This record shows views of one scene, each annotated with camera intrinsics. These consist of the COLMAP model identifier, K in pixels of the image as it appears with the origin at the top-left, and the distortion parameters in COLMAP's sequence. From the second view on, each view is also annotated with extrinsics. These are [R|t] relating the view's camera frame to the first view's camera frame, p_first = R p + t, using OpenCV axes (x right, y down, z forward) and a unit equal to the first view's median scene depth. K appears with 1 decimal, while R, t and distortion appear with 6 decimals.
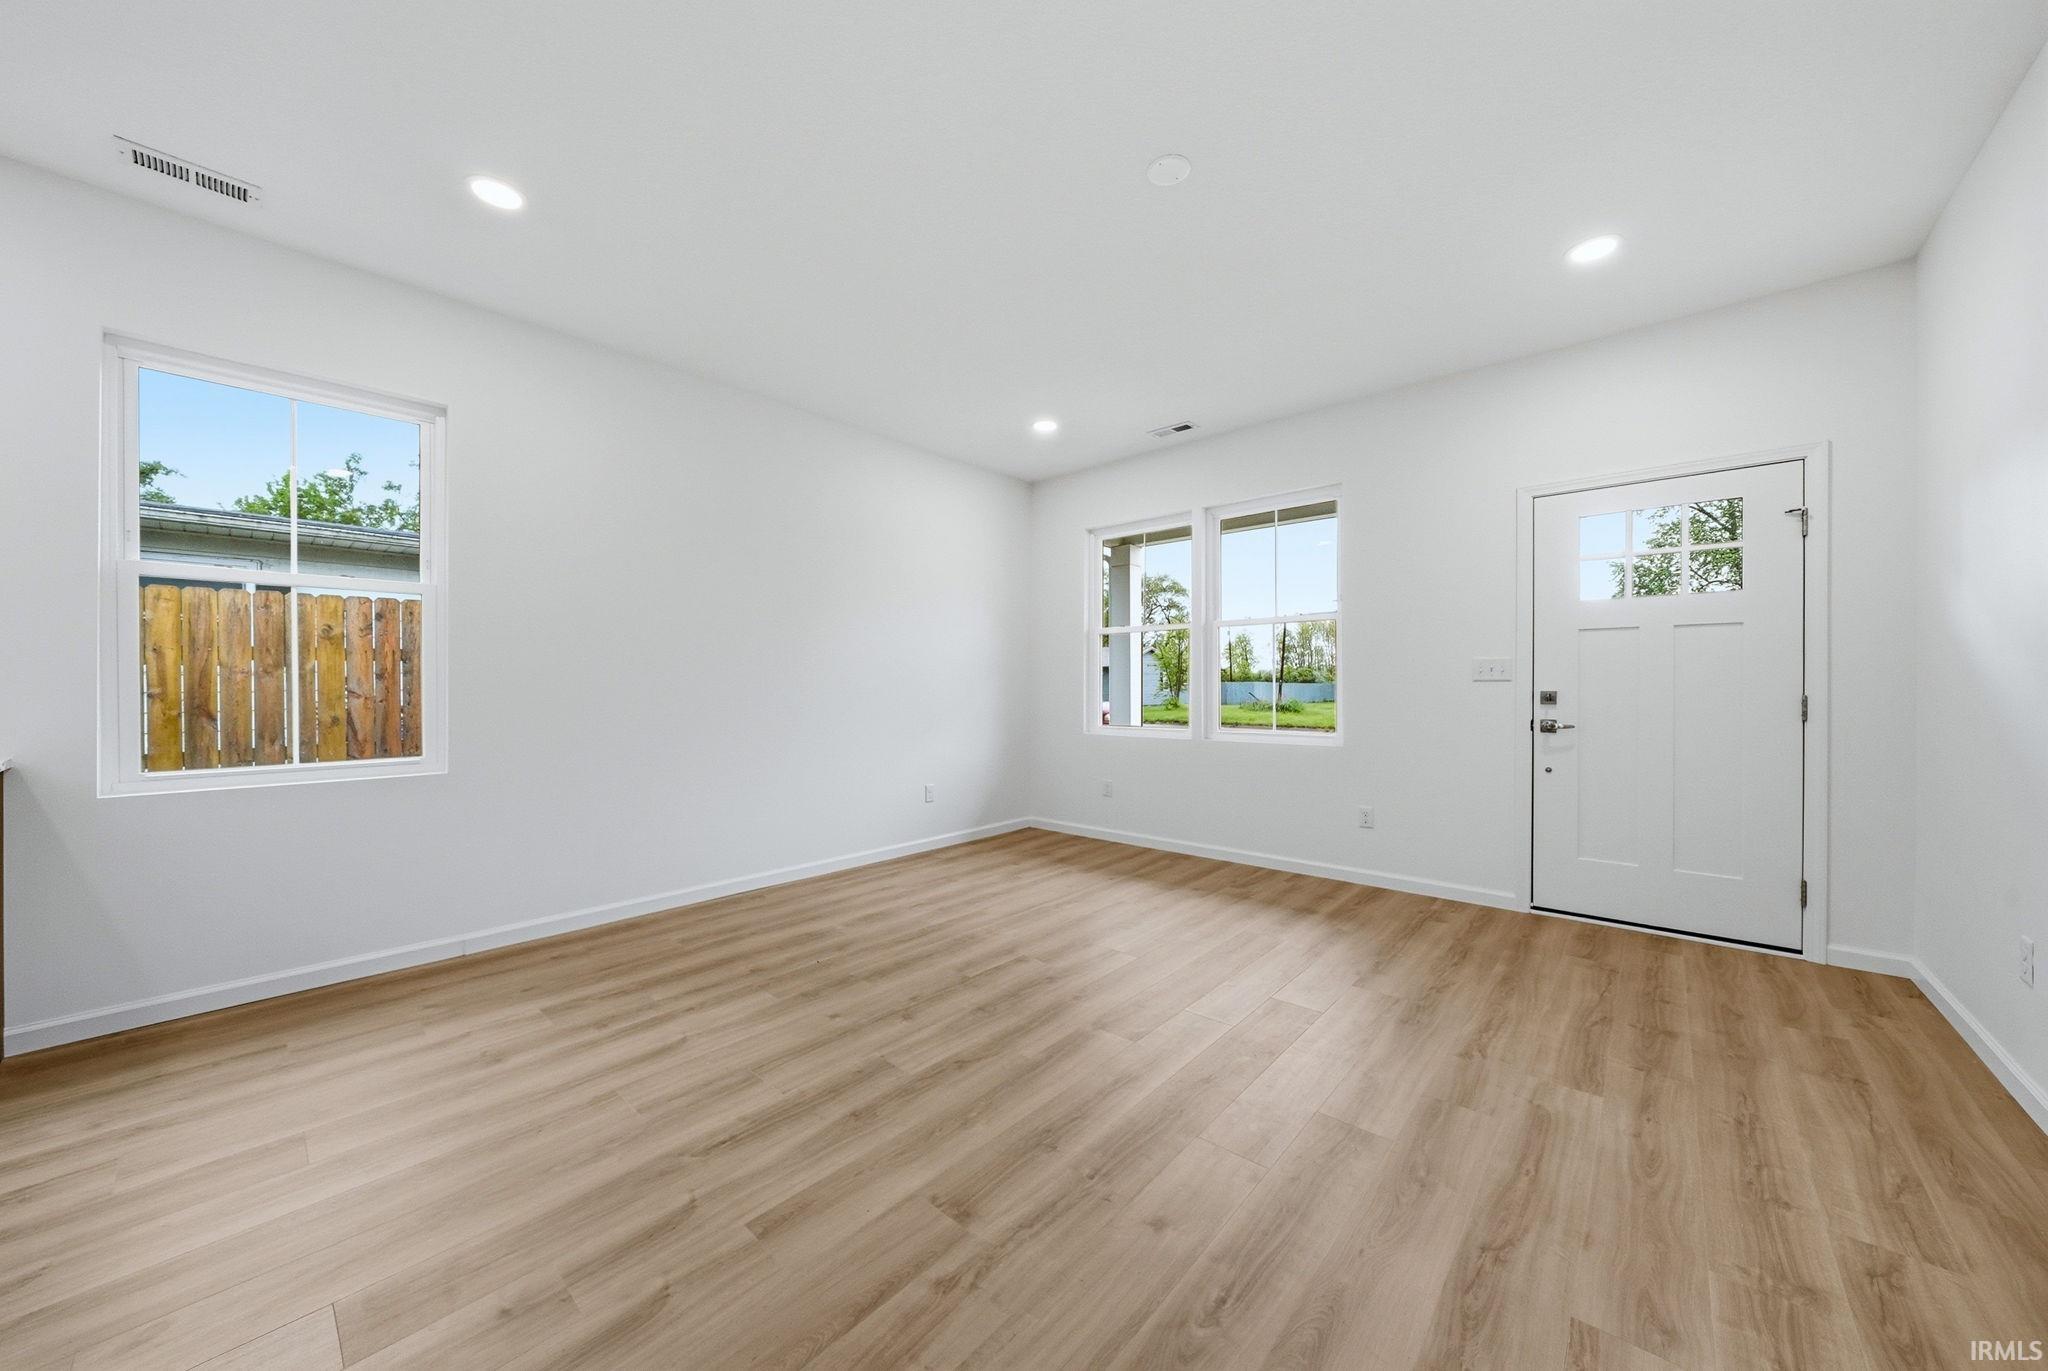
lens RADIAL K [[713.4, 0, 1018.1], [0, 713.4, 691.1], [0, 0, 1]] dist [-0.001403, 0.000070]
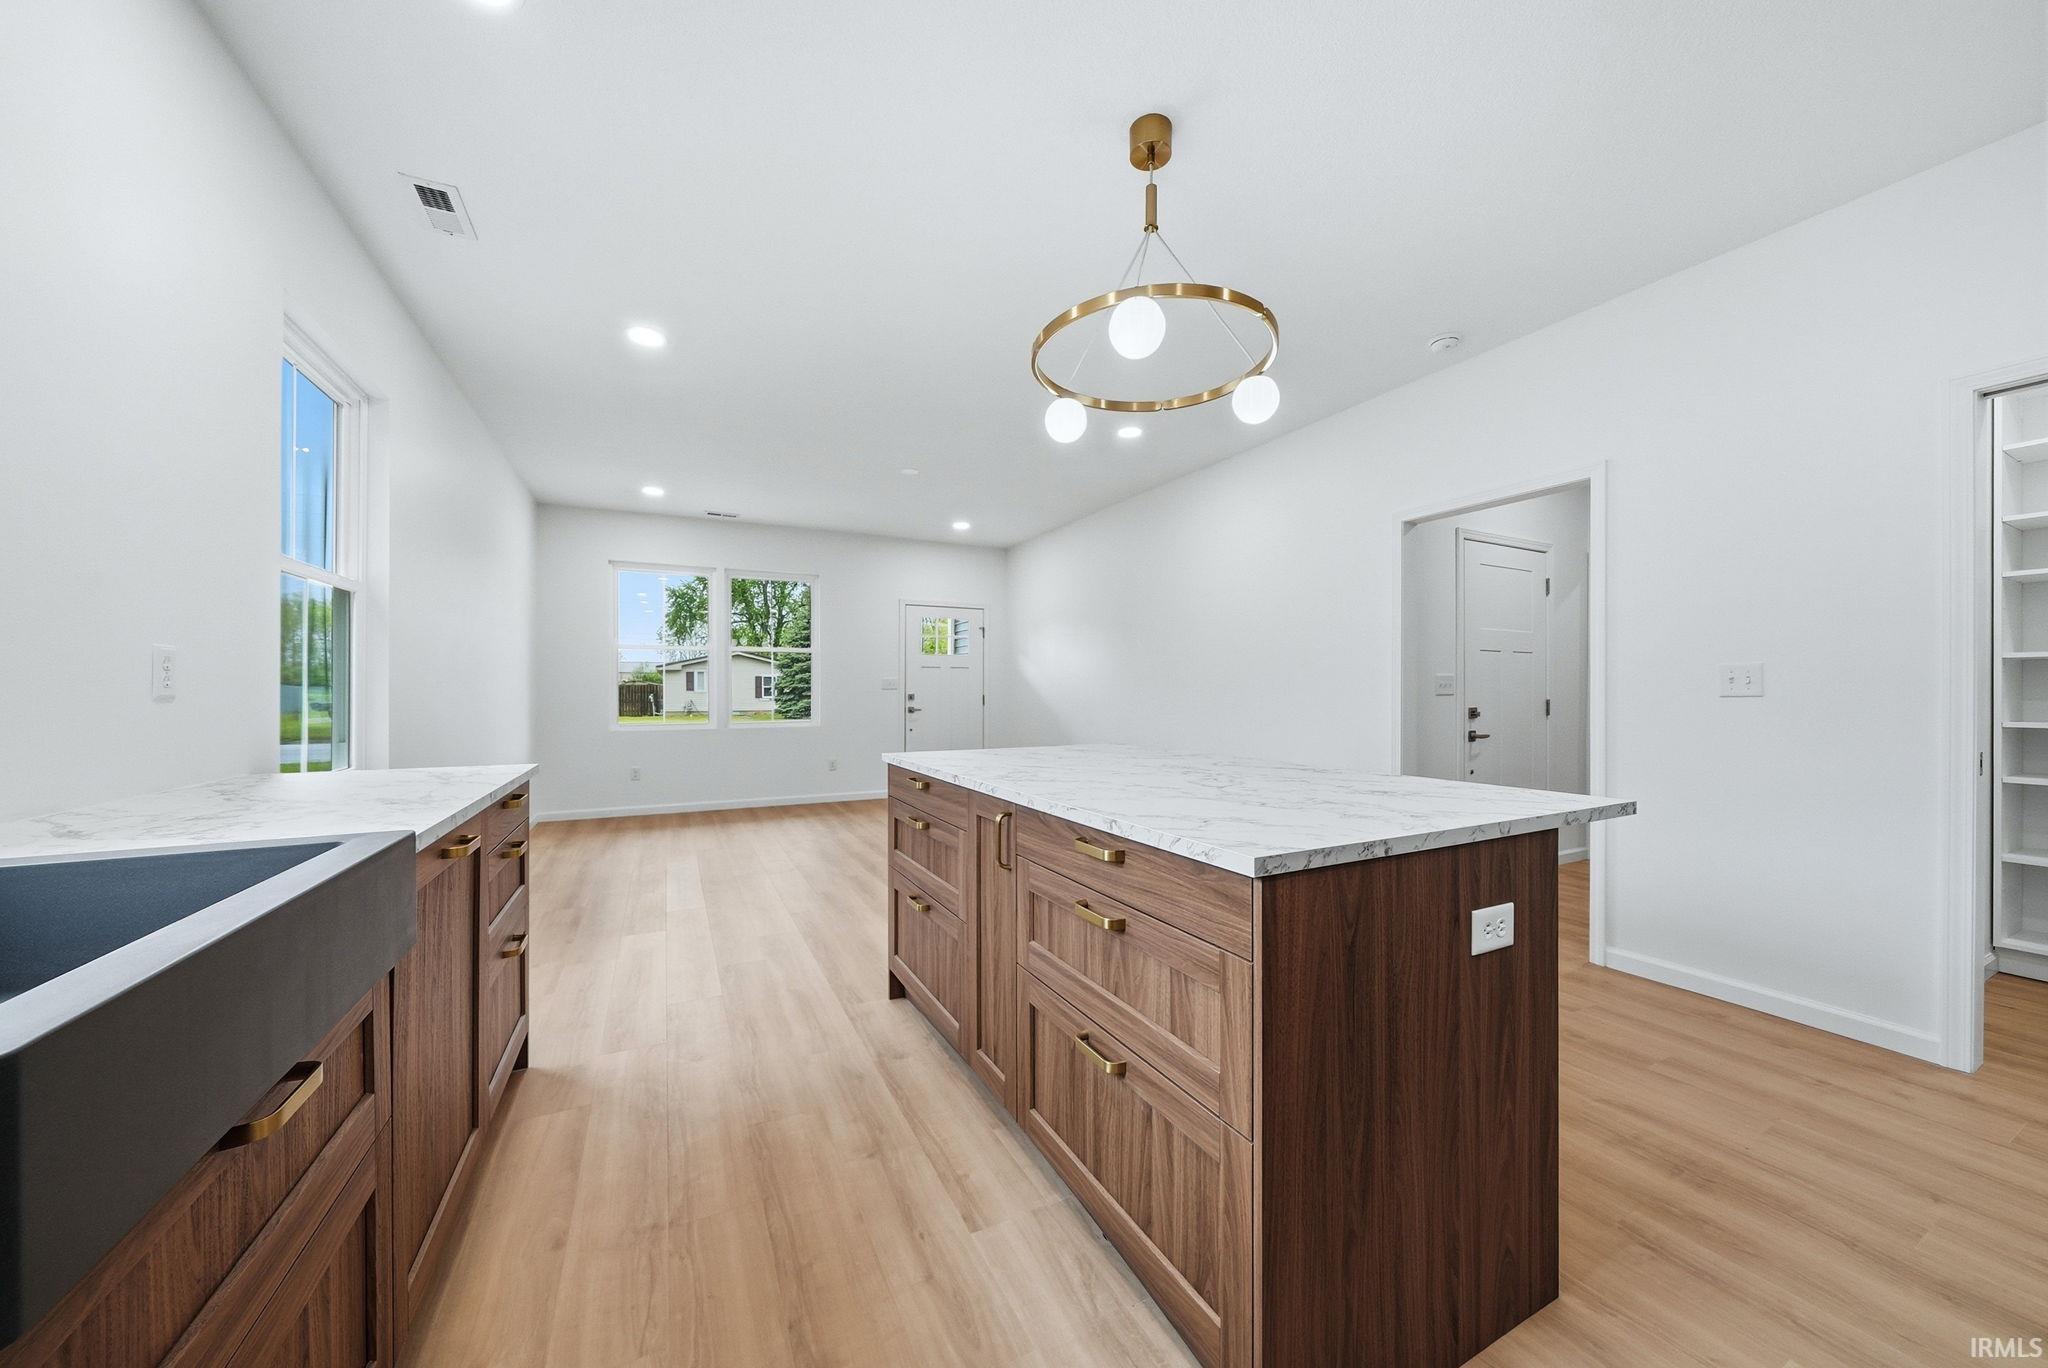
lens RADIAL K [[713.4, 0, 1025.5], [0, 713.4, 694.8], [0, 0, 1]] dist [-0.001403, 0.000070]
pose [[0.359581, -0.002076, 0.933111, -1.386487], [0.003622, 0.999993, 0.000828, 0.002494], [-0.933107, 0.003082, 0.359587, -0.143152]]
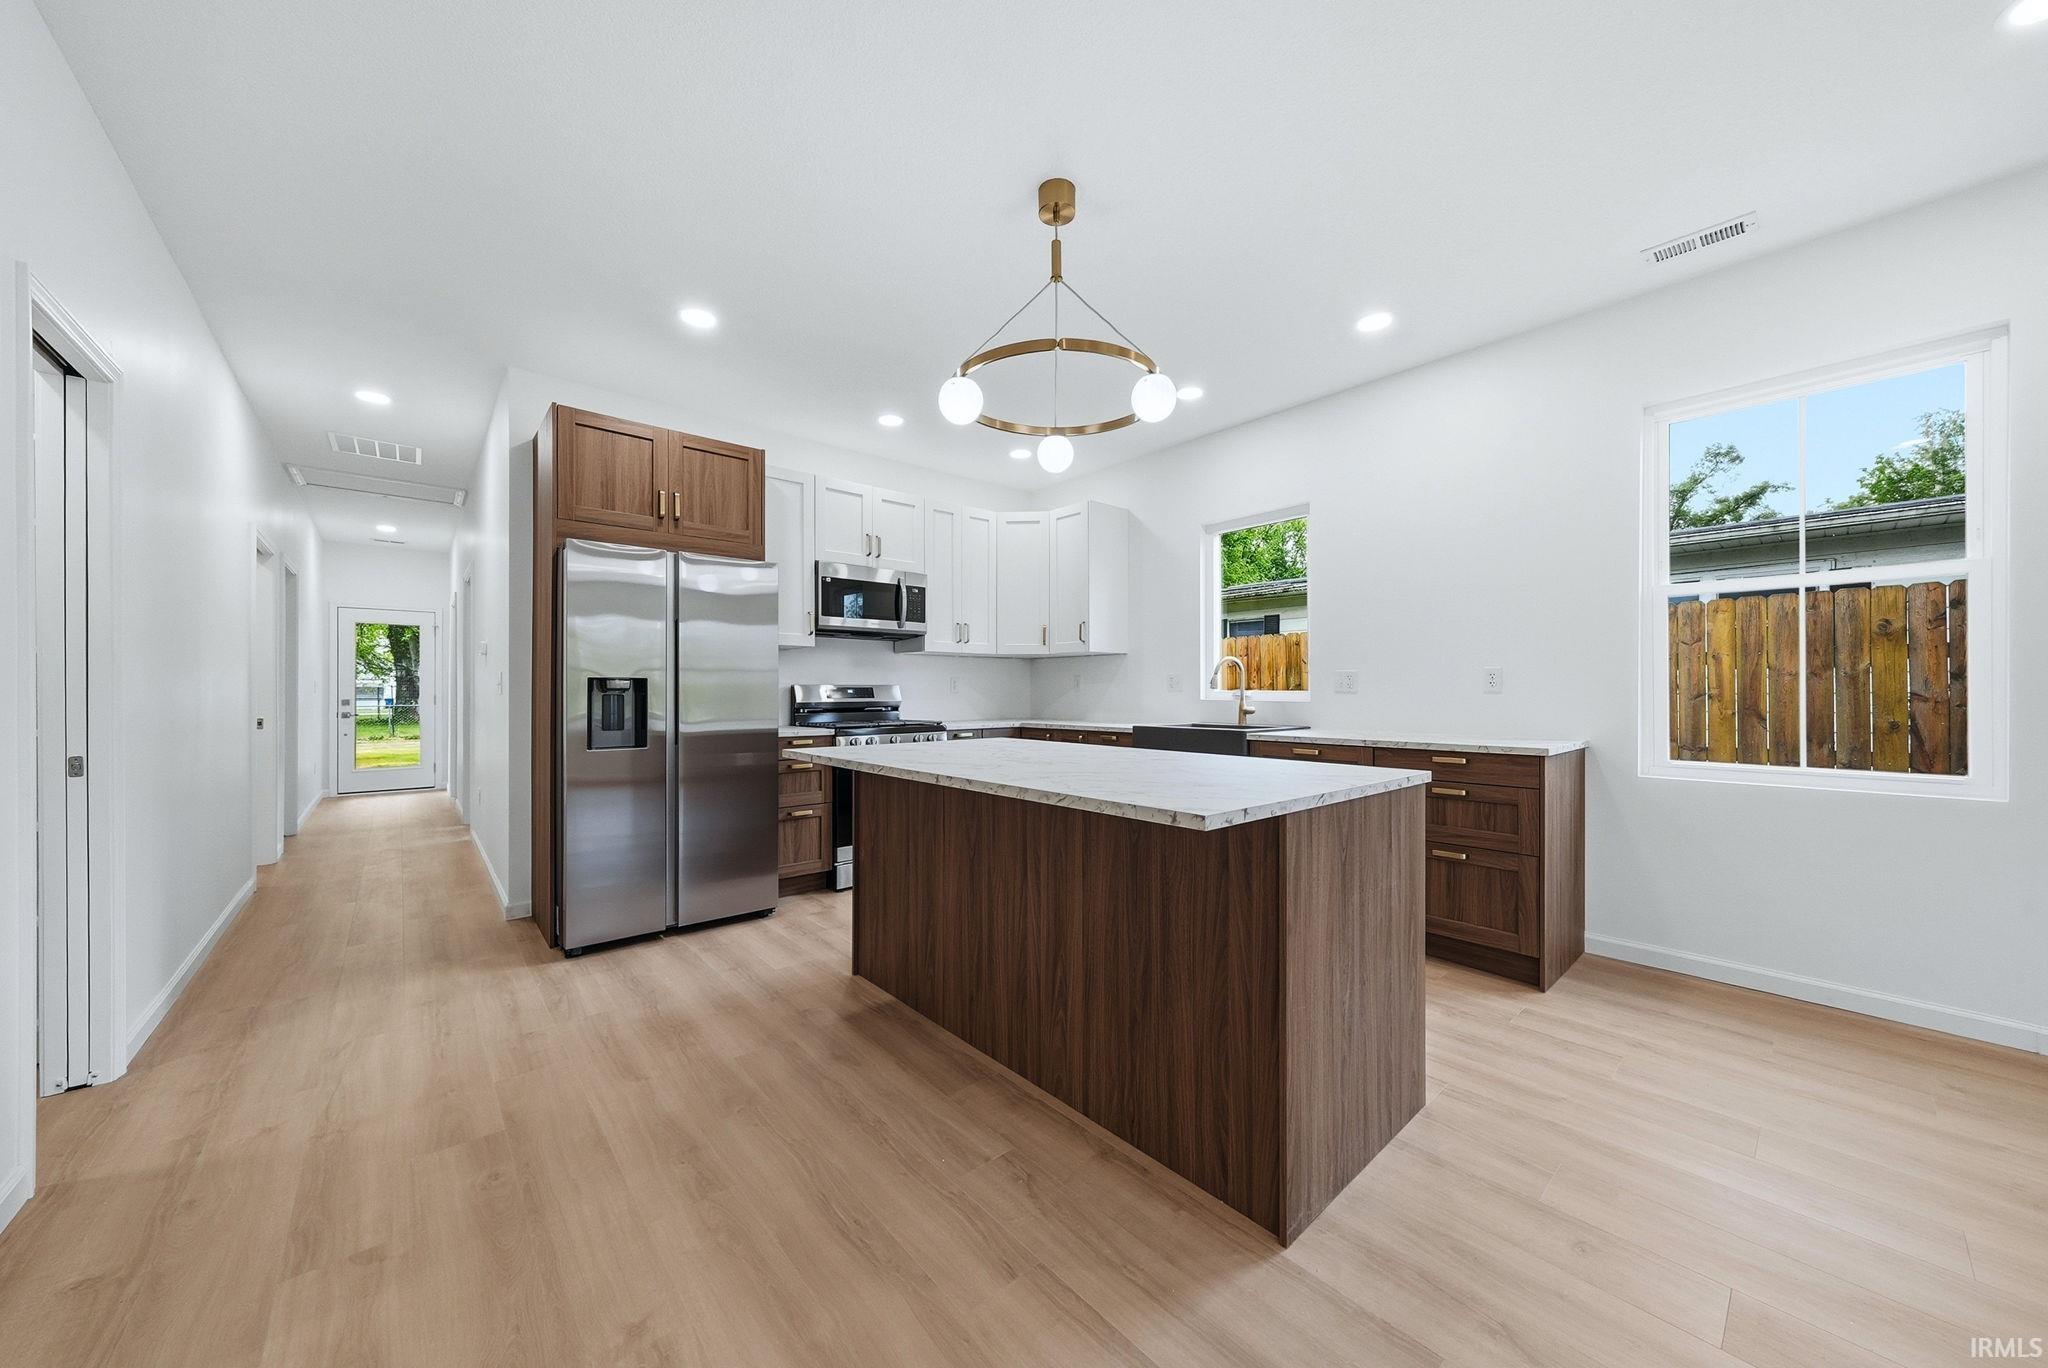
lens RADIAL K [[713.4, 0, 1022.0], [0, 713.4, 688.5], [0, 0, 1]] dist [-0.001403, 0.000070]
pose [[-0.119581, -0.001362, -0.992823, 0.078762], [-0.005203, 0.999986, -0.000745, 0.000374], [0.992811, 0.005077, -0.119587, 0.045076]]
